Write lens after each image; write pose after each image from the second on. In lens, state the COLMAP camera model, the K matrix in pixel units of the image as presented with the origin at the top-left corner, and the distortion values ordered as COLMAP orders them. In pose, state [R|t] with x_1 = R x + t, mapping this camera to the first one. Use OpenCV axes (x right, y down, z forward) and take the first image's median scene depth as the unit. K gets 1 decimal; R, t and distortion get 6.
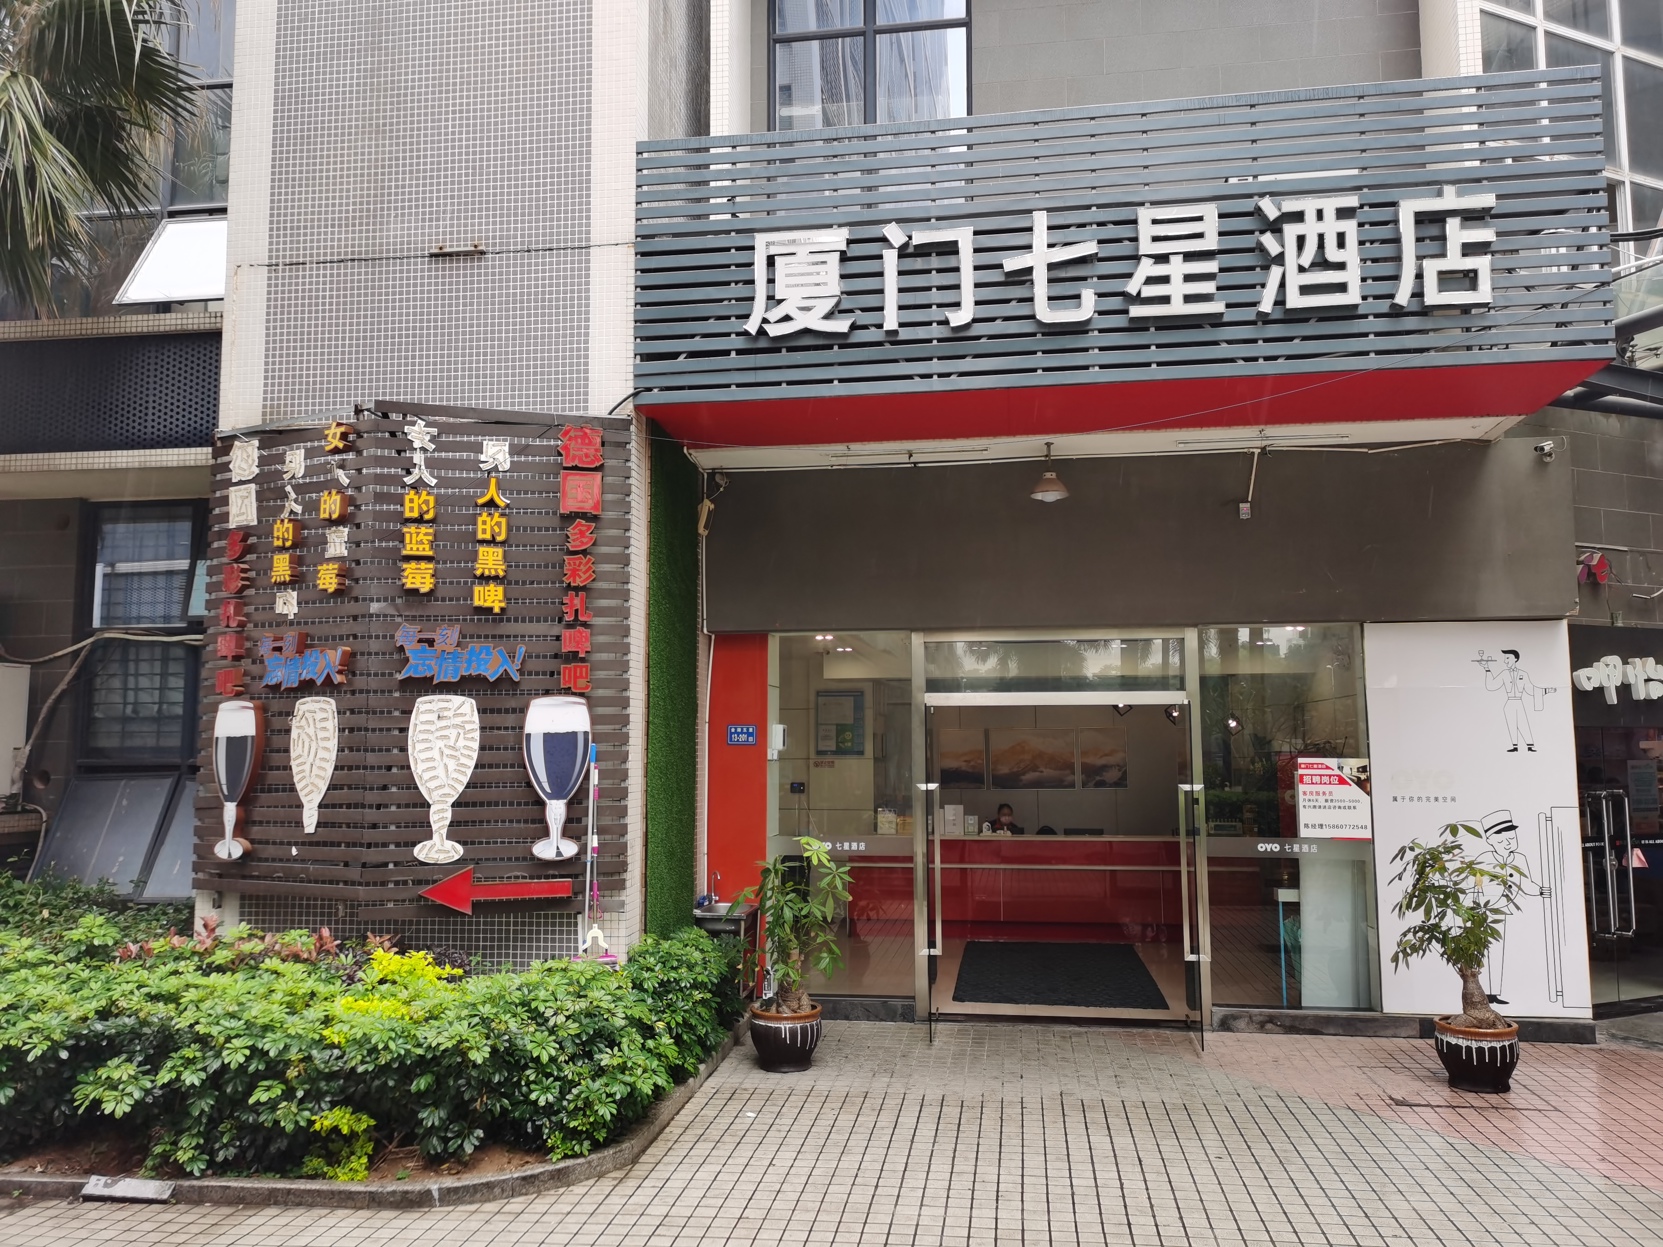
lens RADIAL K [[1295.7, 0, 829.4], [0, 1295.7, 637.8], [0, 0, 1]] dist [0.111953, -0.148458]
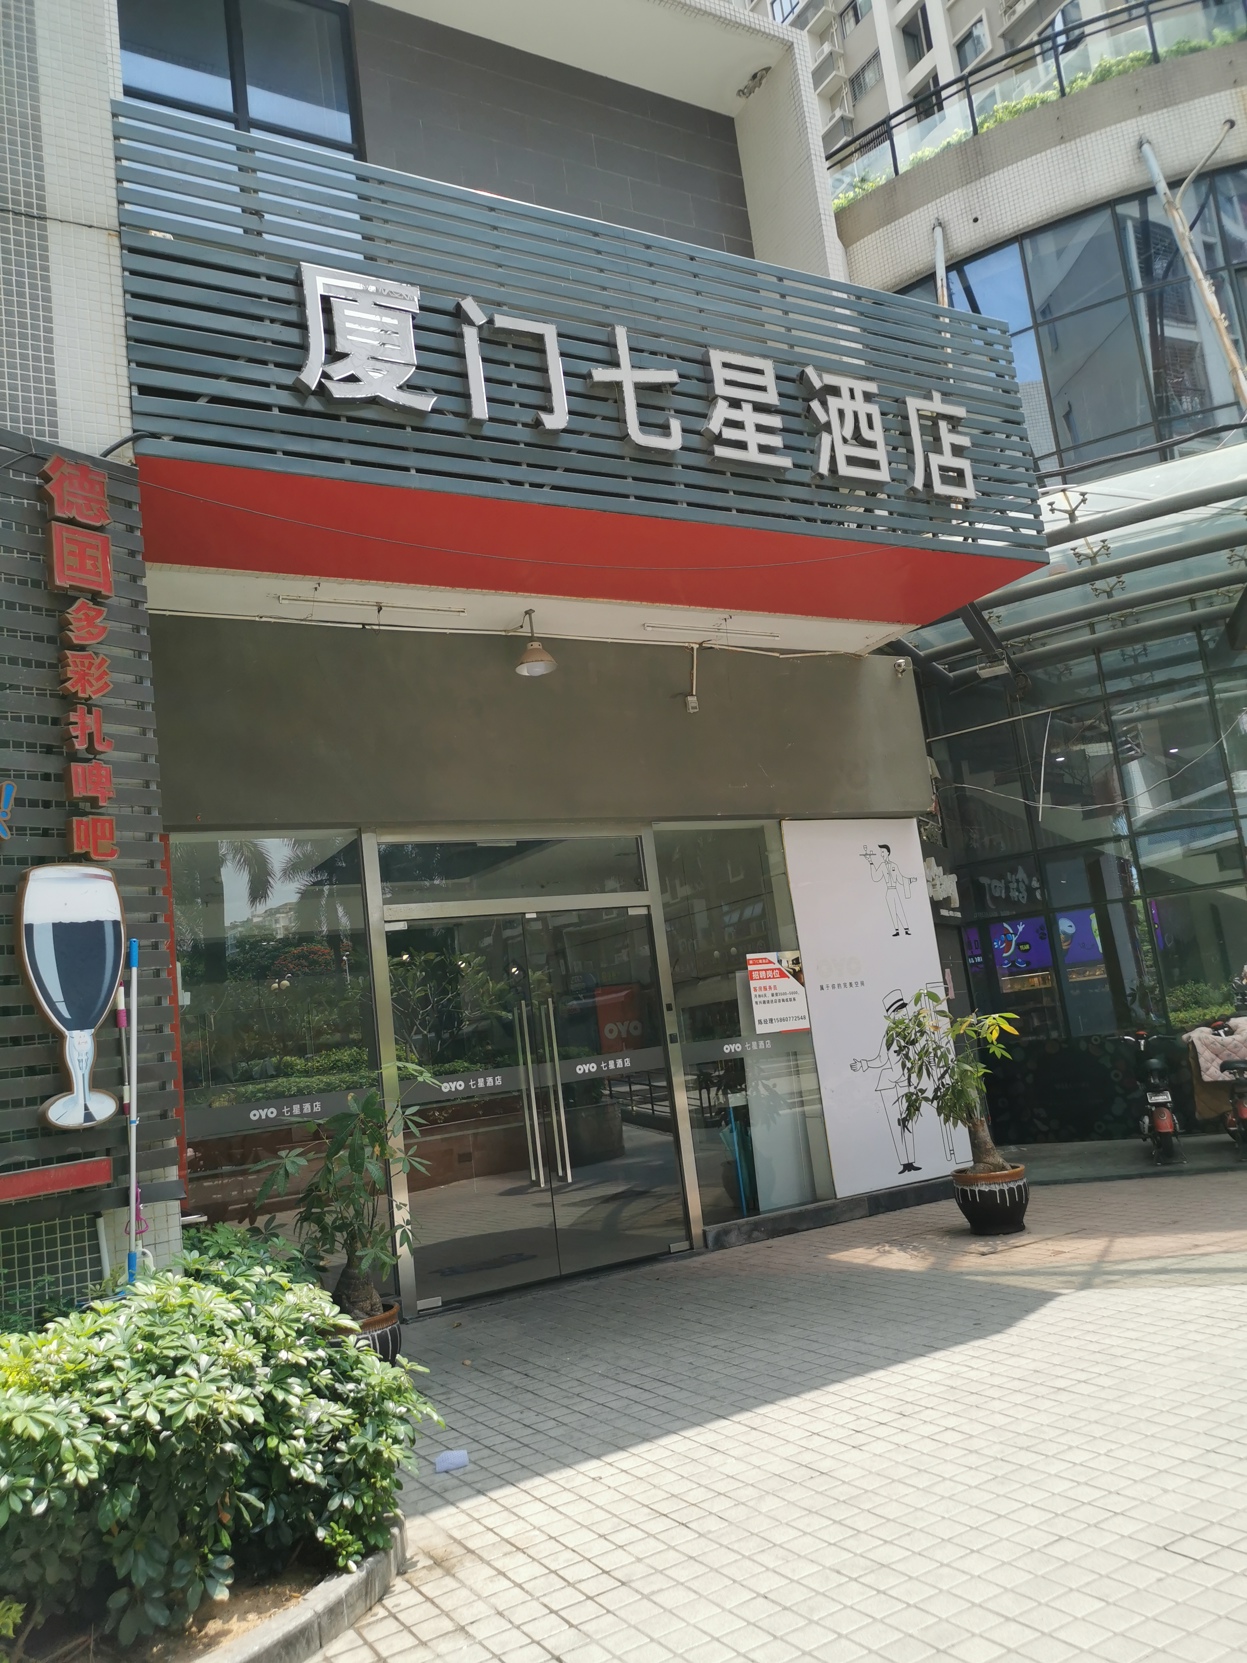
lens RADIAL K [[1301.5, 0, 623.5], [0, 1301.5, 831.5], [0, 0, 1]] dist [0.047519, -0.004591]
pose [[0.779835, 0.011747, 0.625874, -0.395946], [0.064078, 0.993074, -0.098480, 0.107752], [-0.622696, 0.116903, 0.773681, 0.341186]]
